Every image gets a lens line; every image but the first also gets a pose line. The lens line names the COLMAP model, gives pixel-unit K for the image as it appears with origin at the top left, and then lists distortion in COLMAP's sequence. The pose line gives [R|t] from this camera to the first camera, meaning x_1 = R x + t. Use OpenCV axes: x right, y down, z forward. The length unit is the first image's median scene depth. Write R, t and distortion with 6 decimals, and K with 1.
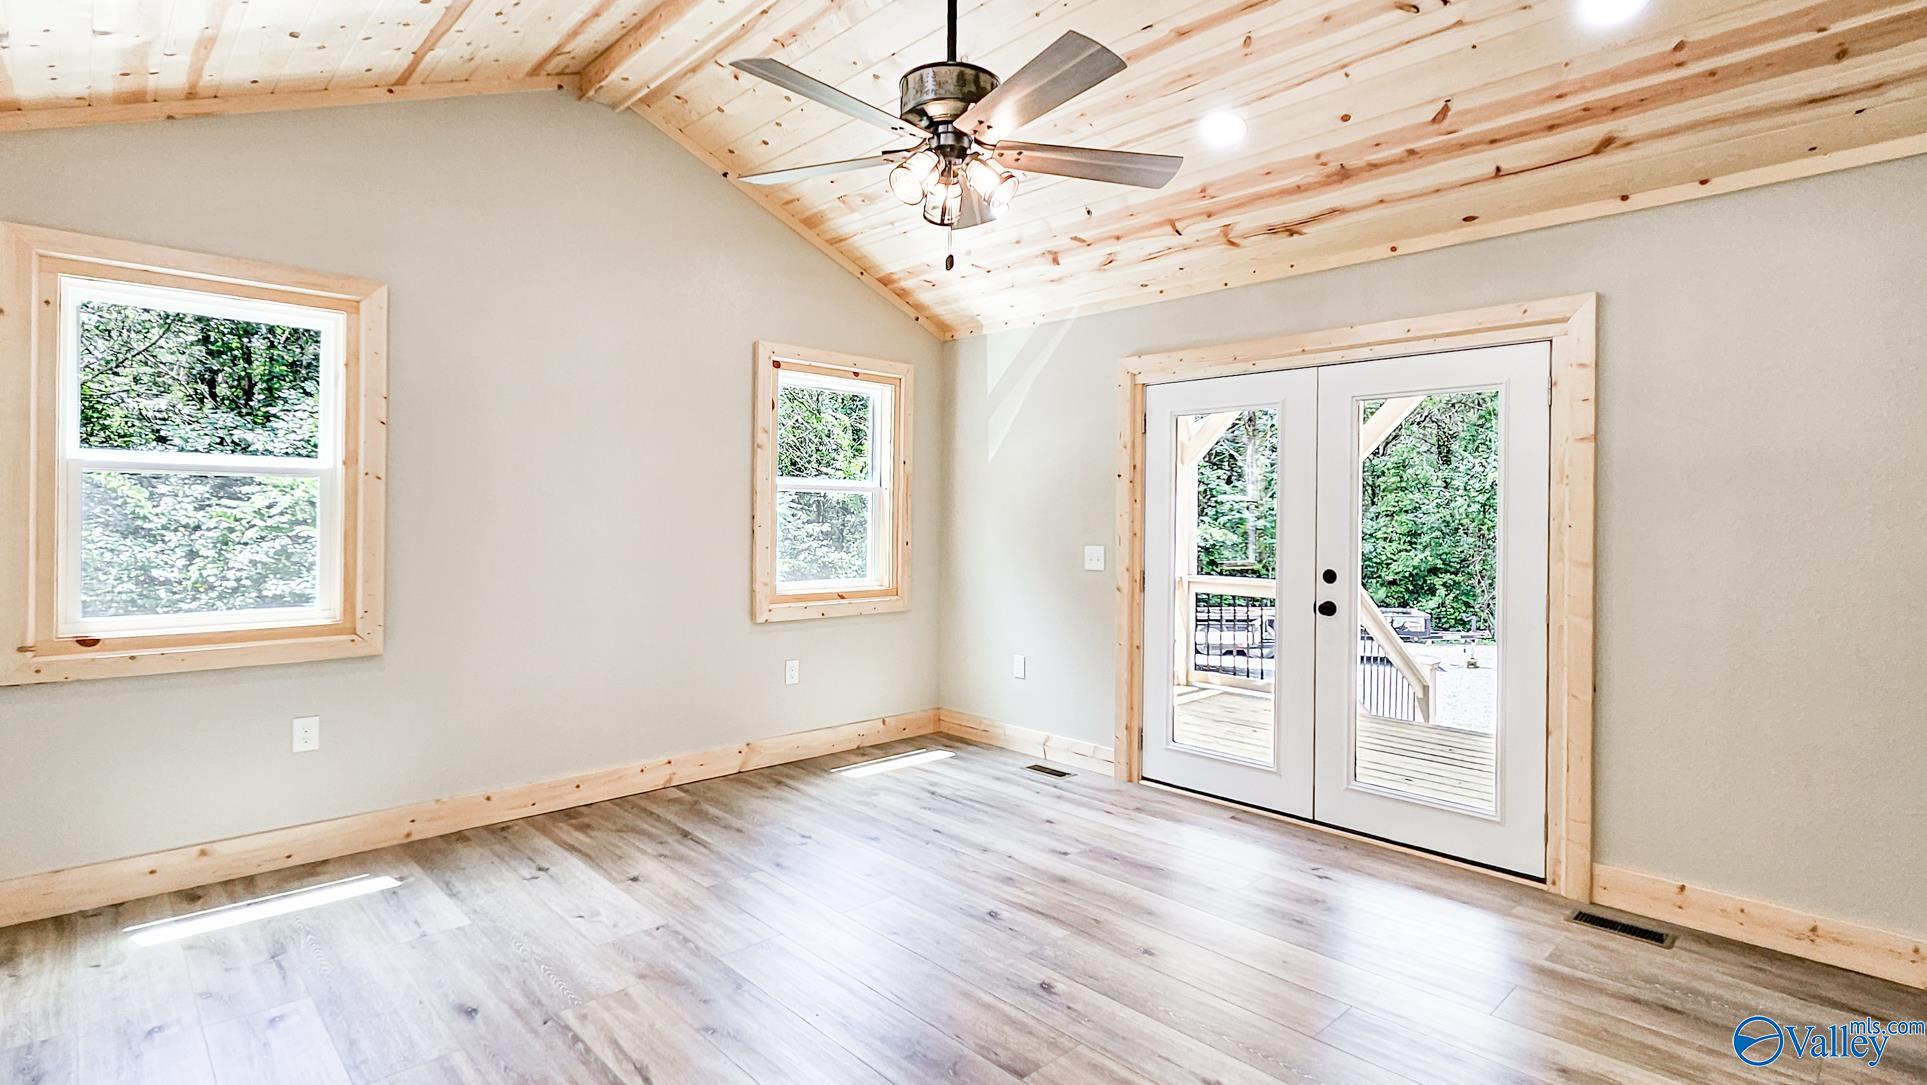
lens RADIAL K [[906.6, 0, 966.4], [0, 906.6, 516.5], [0, 0, 1]] dist [0.008409, -0.000172]
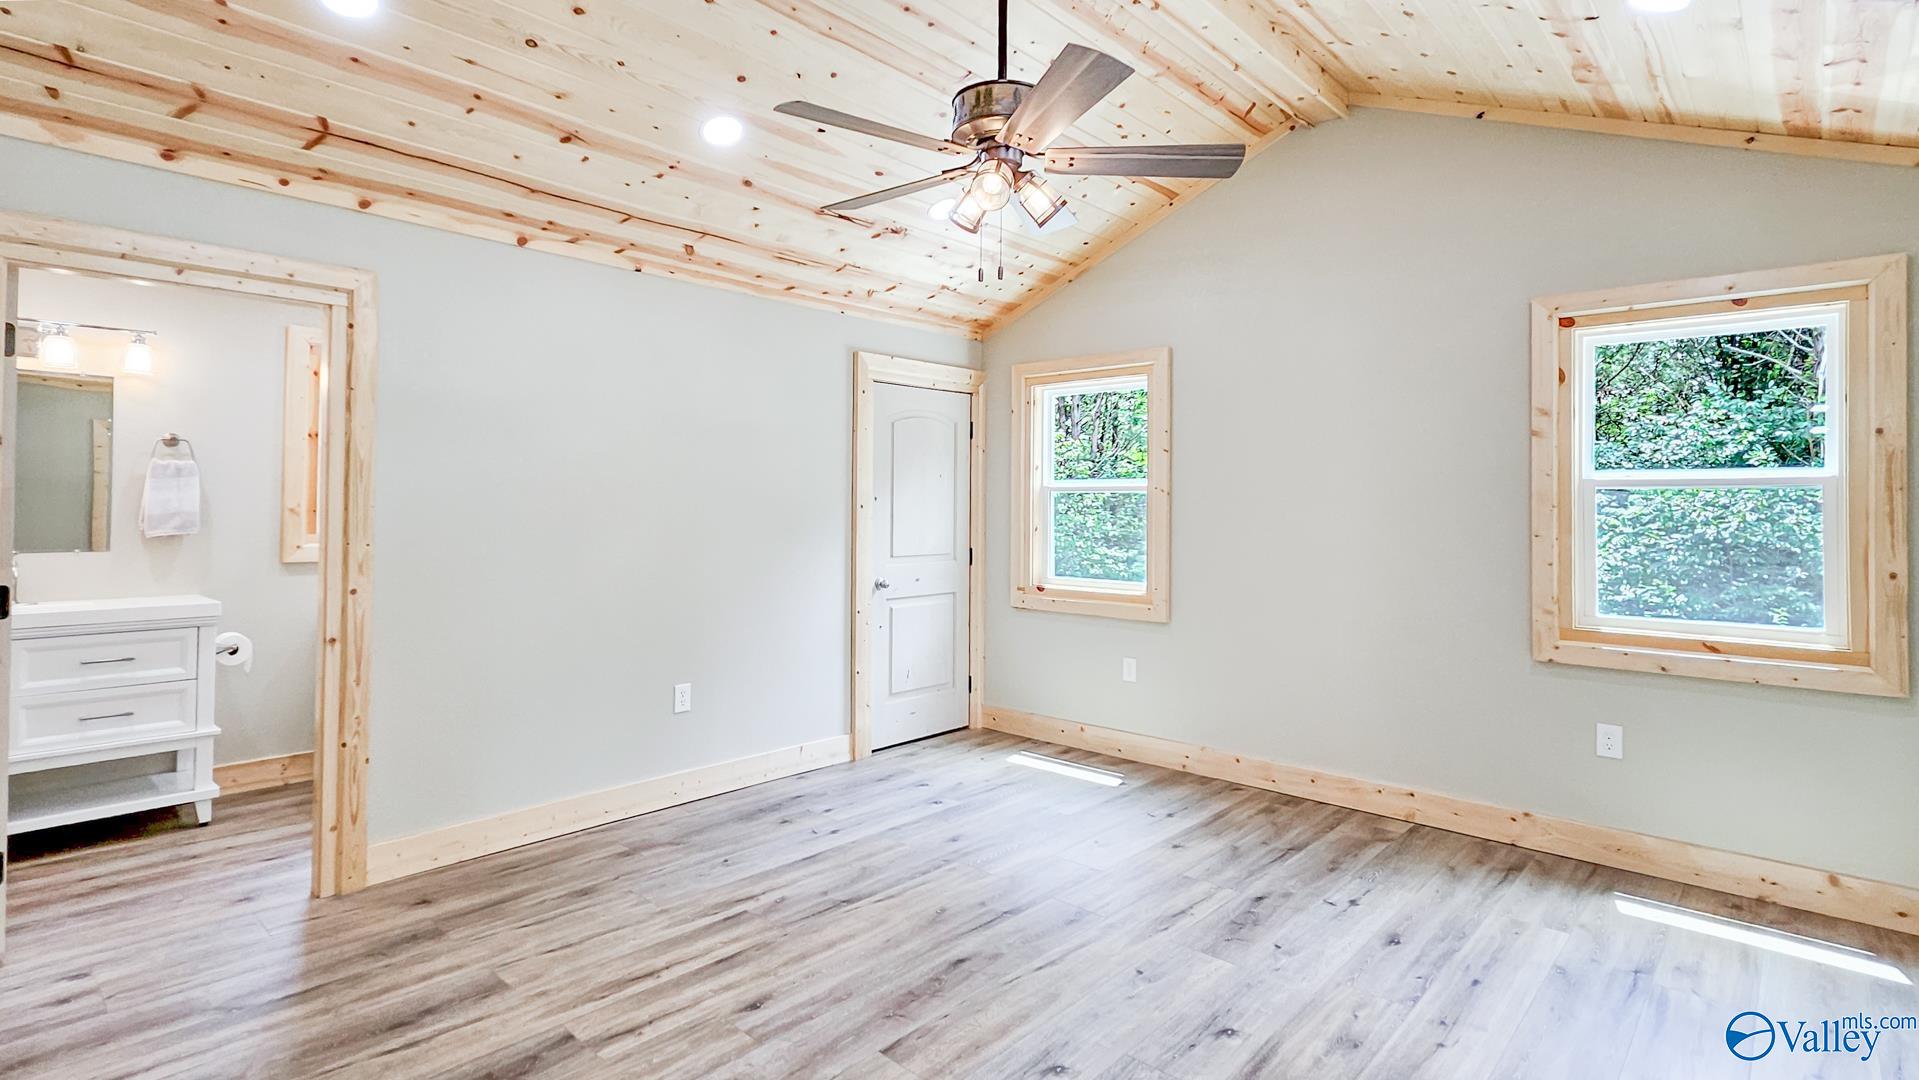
lens RADIAL K [[927.4, 0, 982.4], [0, 927.4, 487.4], [0, 0, 1]] dist [0.001820, -0.000228]
pose [[0.082182, -0.030257, -0.996158, 0.696958], [-0.008262, 0.999484, -0.031040, -0.002576], [0.996583, 0.010781, 0.081889, 0.612537]]
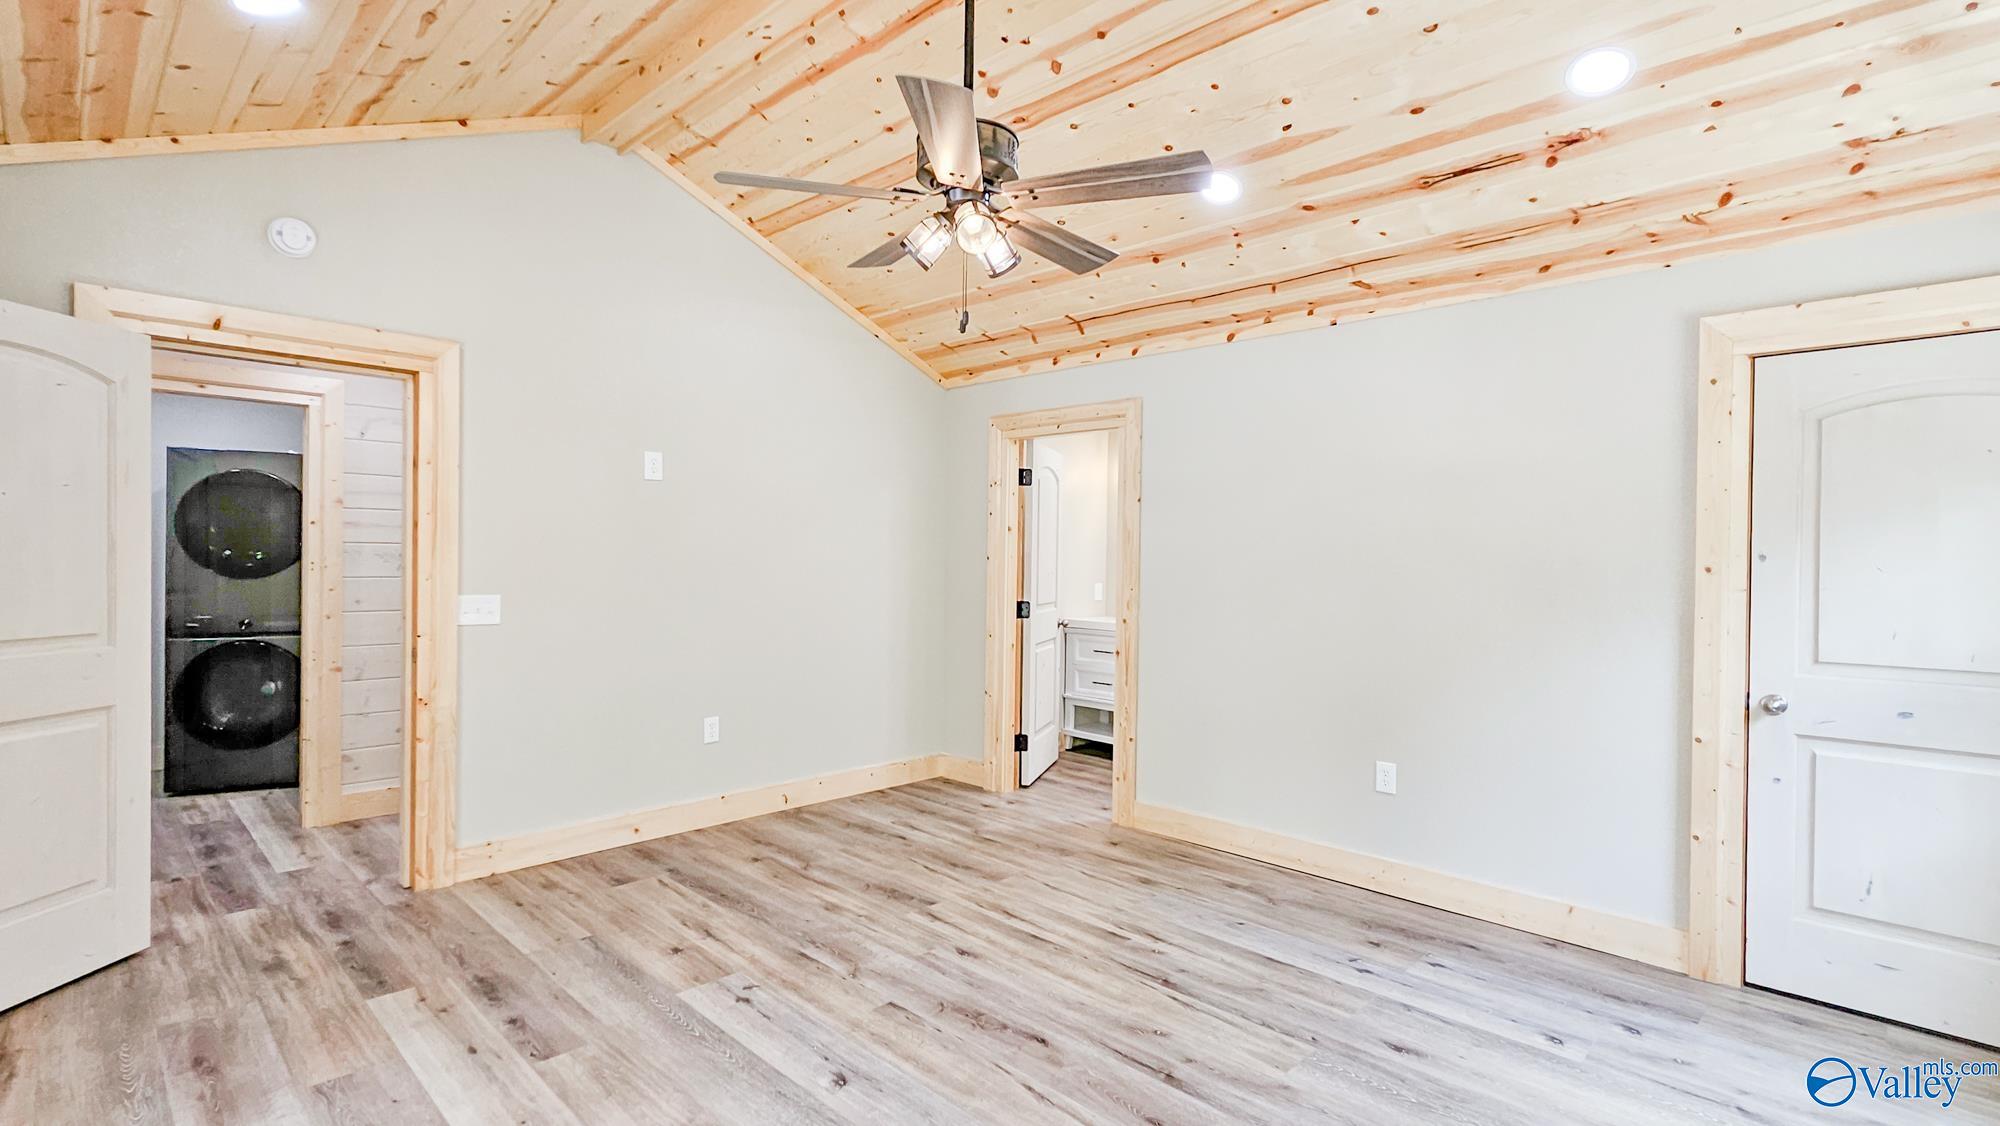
lens RADIAL K [[940.0, 0, 973.6], [0, 940.0, 564.6], [0, 0, 1]] dist [0.002713, -0.000579]
pose [[-0.999632, -0.025605, -0.008968, -0.017657], [-0.025690, 0.999624, 0.009573, -0.011315], [0.008720, 0.009800, -0.999914, 1.397294]]
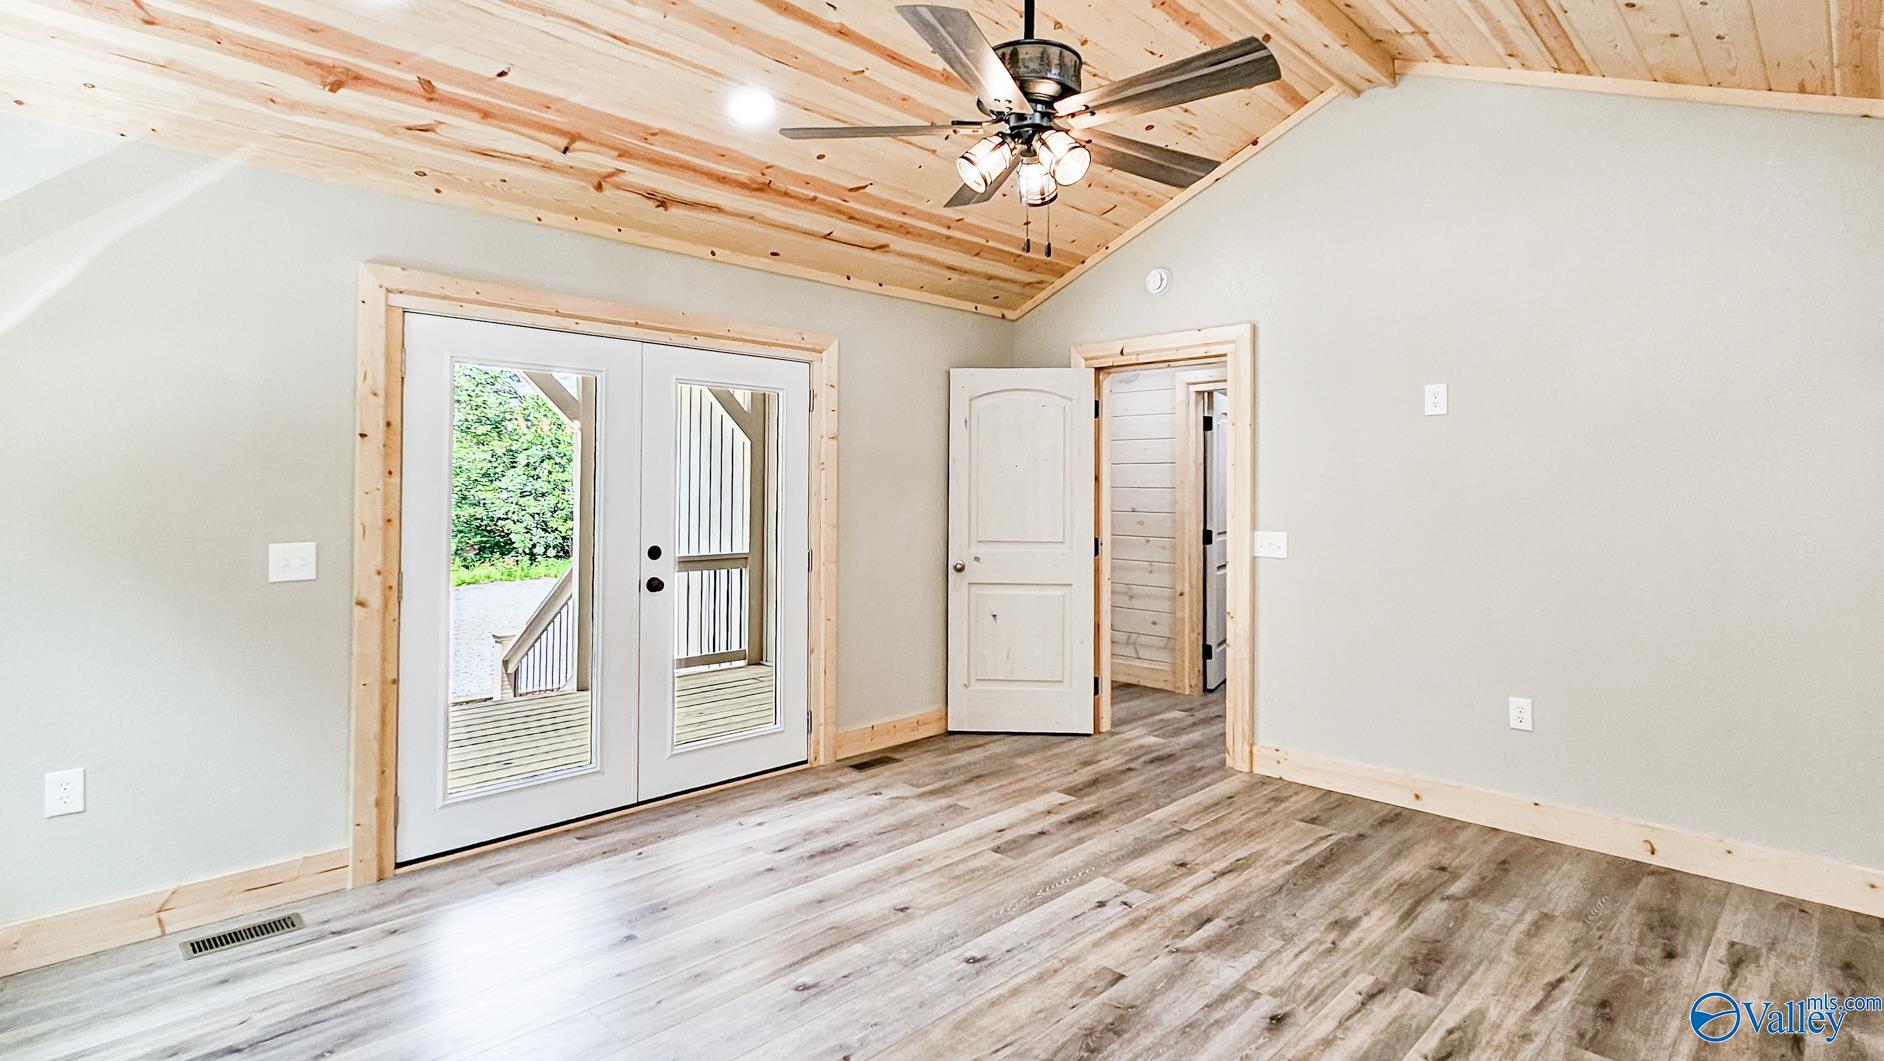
lens RADIAL K [[910.5, 0, 964.5], [0, 910.5, 478.8], [0, 0, 1]] dist [0.001820, -0.000228]
pose [[-0.018283, 0.001793, 0.999831, -0.678050], [-0.006123, 0.999979, -0.001906, -0.018200], [-0.999814, -0.006157, -0.018271, 0.741299]]
